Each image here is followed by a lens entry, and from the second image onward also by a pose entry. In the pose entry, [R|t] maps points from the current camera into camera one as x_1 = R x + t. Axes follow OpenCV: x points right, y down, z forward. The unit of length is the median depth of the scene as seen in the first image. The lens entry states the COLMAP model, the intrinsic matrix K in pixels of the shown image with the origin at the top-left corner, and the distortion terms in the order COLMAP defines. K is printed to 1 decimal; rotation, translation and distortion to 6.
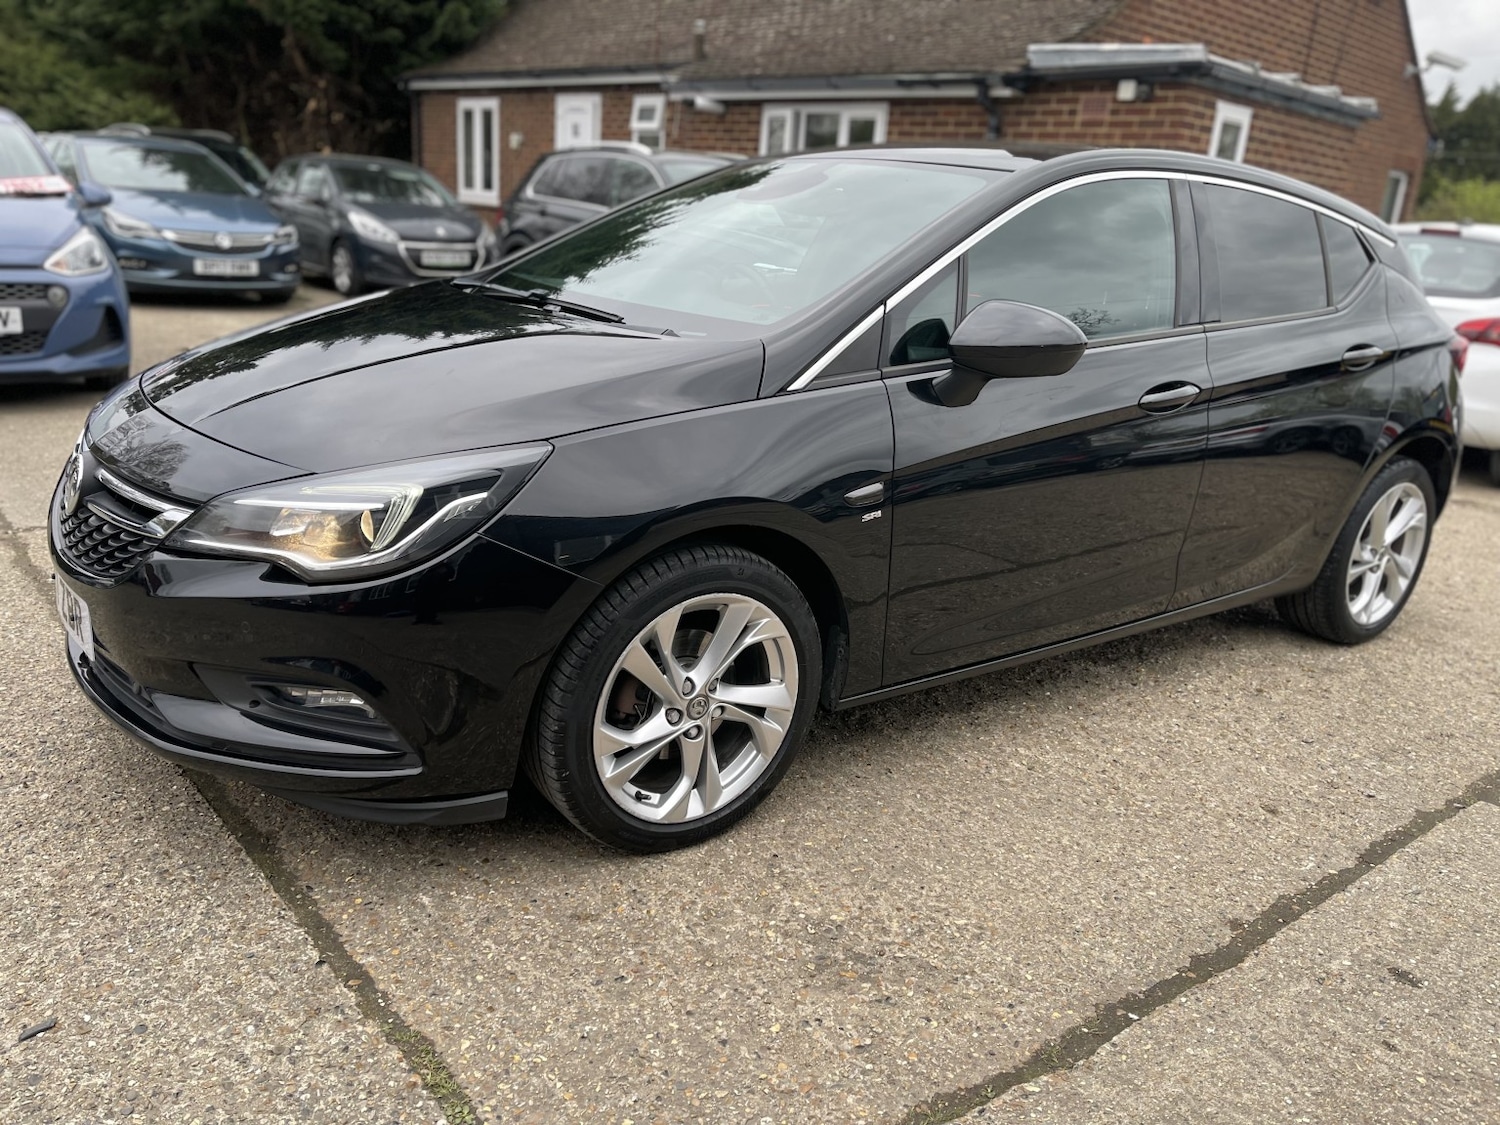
lens RADIAL K [[1146.5, 0, 755.0], [0, 1146.5, 581.2], [0, 0, 1]] dist [0.076198, -0.085724]
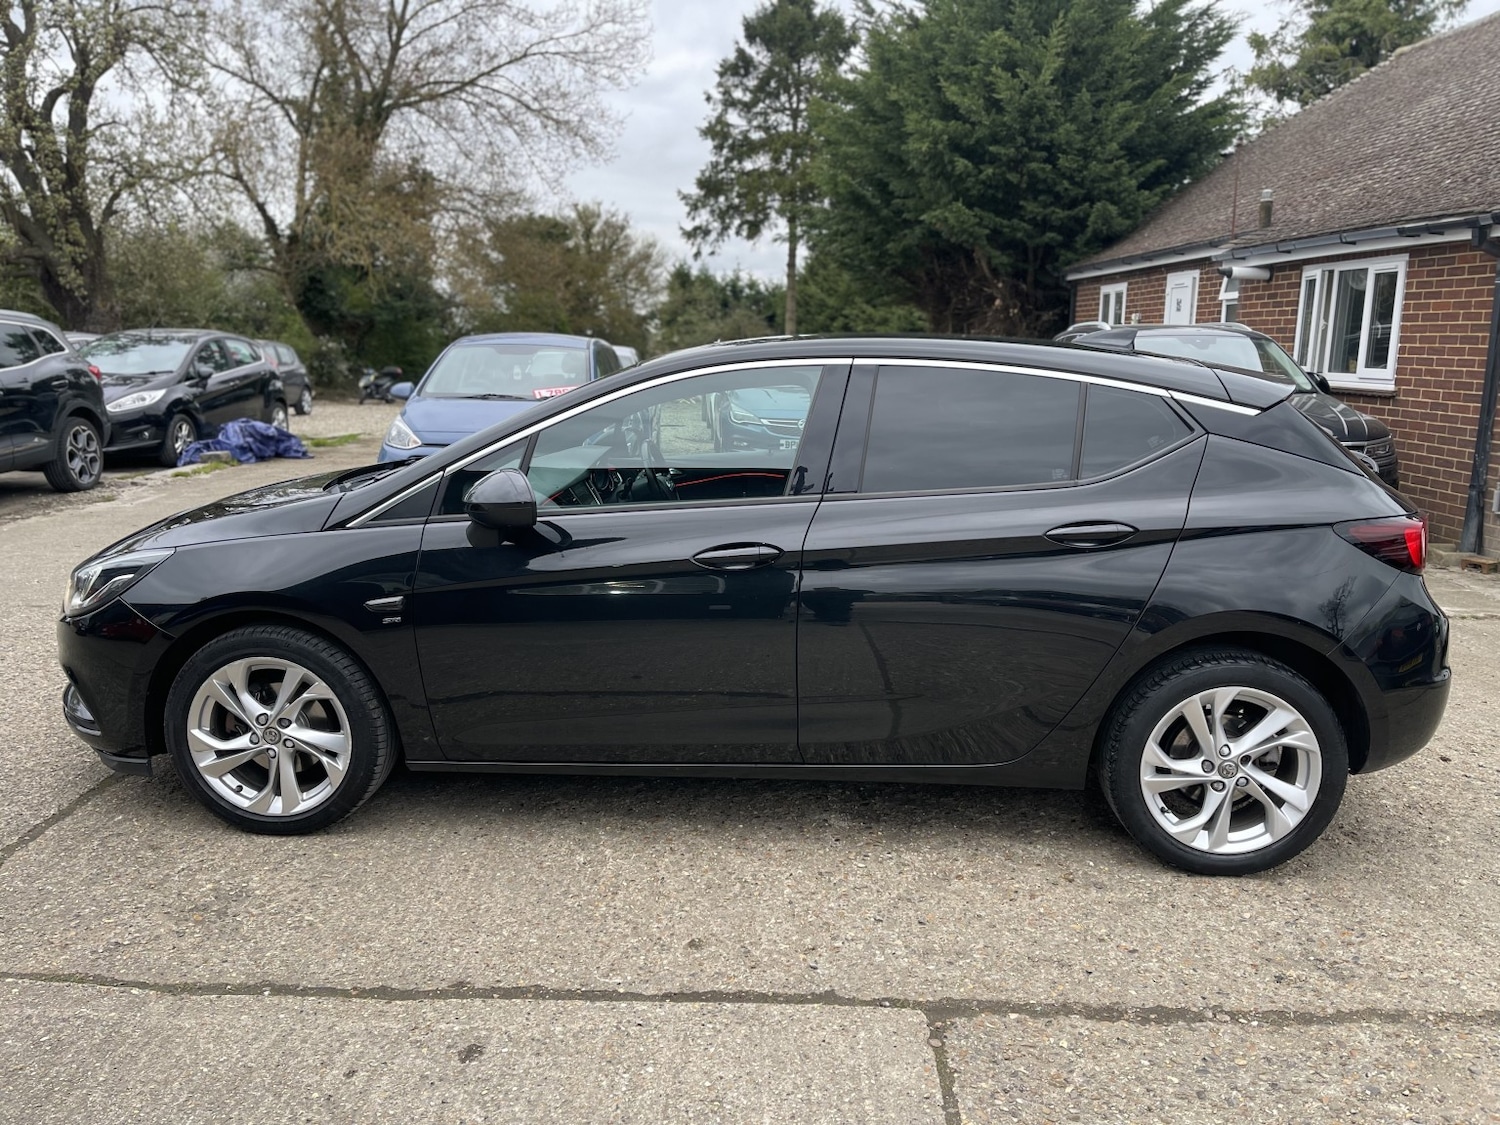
lens RADIAL K [[1146.5, 0, 750.2], [0, 1146.5, 573.4], [0, 0, 1]] dist [0.076198, -0.085724]
pose [[0.767047, 0.063211, -0.638470, 1.301007], [-0.156291, 0.983567, -0.090388, -0.053624], [0.622264, 0.169119, 0.764321, 0.201226]]
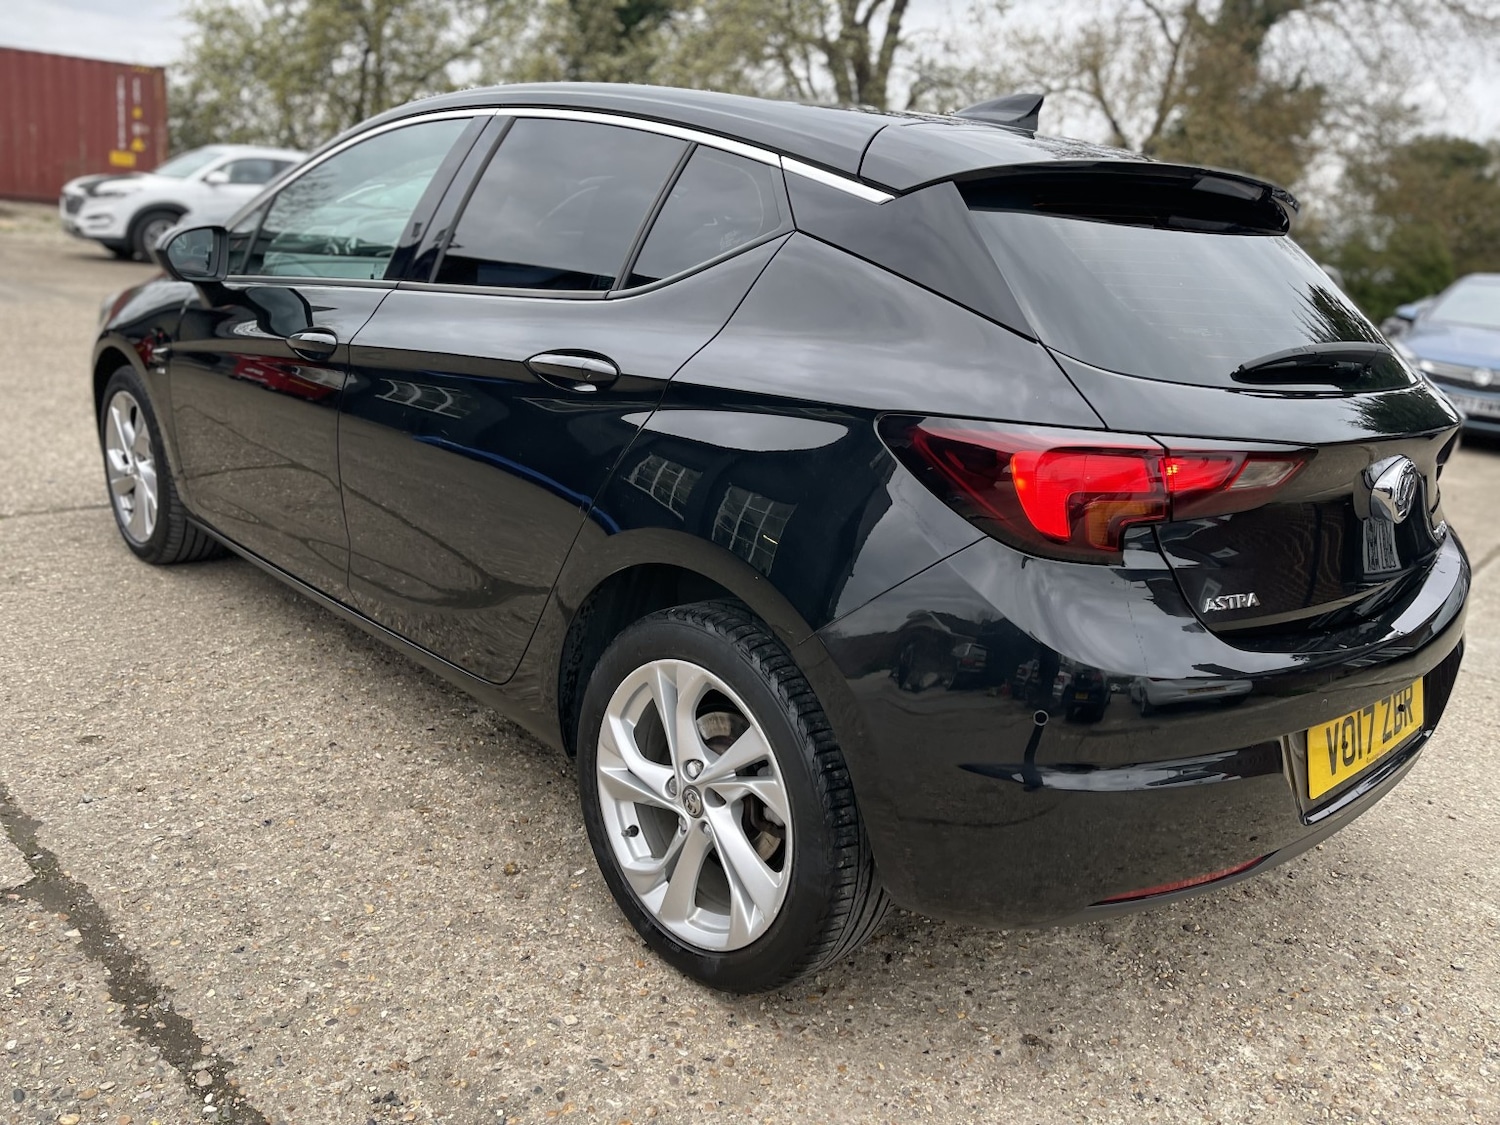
lens RADIAL K [[1146.5, 0, 739.9], [0, 1146.5, 582.9], [0, 0, 1]] dist [0.076198, -0.085724]
pose [[0.138858, 0.228289, -0.963640, 1.623936], [-0.380772, 0.910571, 0.160848, -0.320435], [0.914183, 0.344593, 0.213367, 1.439509]]
